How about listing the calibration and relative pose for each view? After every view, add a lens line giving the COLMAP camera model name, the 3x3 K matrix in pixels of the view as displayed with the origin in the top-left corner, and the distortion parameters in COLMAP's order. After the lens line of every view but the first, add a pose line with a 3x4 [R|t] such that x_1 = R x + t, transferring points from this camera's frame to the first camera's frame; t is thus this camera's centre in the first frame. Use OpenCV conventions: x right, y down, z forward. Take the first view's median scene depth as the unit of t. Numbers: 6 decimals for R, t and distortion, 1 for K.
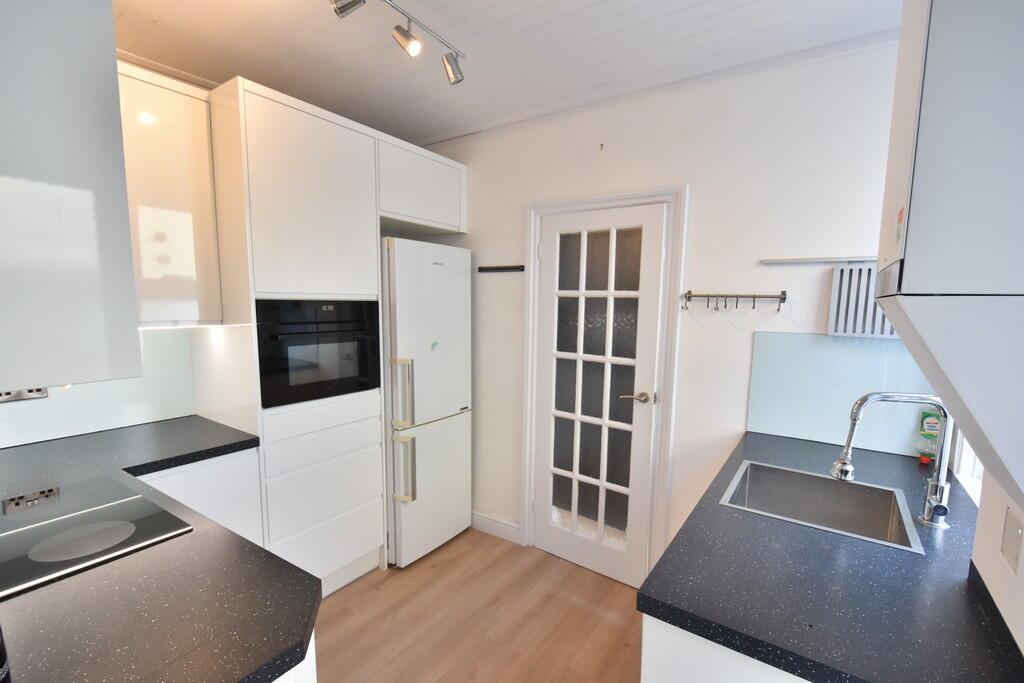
lens RADIAL K [[449.7, 0, 509.7], [0, 449.7, 347.1], [0, 0, 1]] dist [-0.005189, -0.000252]
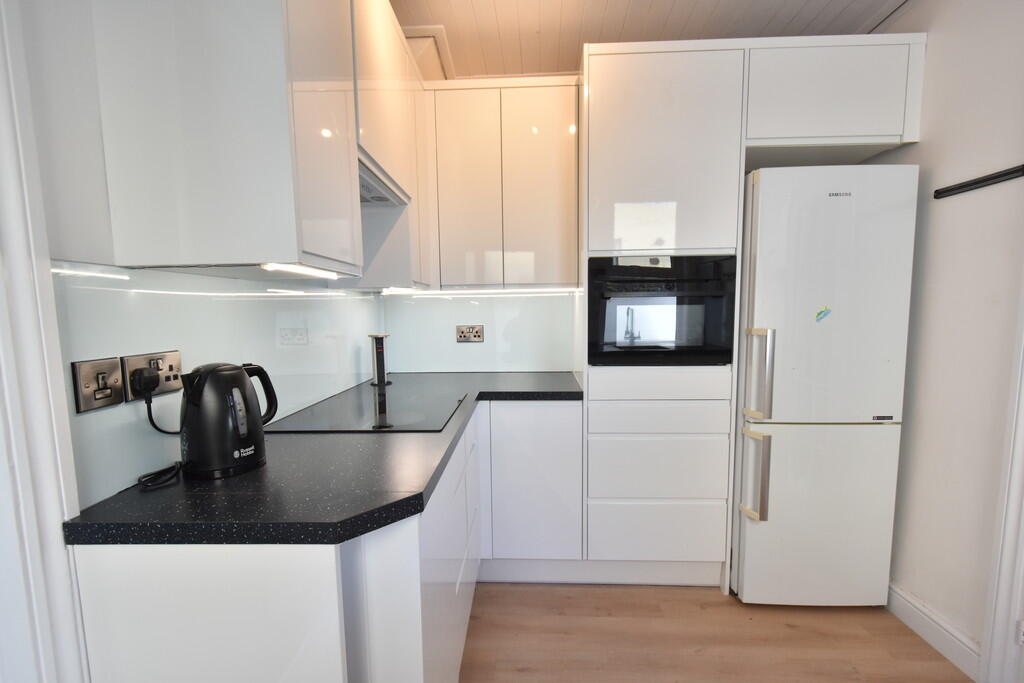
lens RADIAL K [[449.7, 0, 510.4], [0, 449.7, 345.9], [0, 0, 1]] dist [-0.005189, -0.000252]
pose [[0.524768, 0.060915, -0.849063, 0.179014], [-0.069791, 0.997157, 0.028405, 0.061628], [0.848379, 0.044352, 0.527528, 0.242715]]
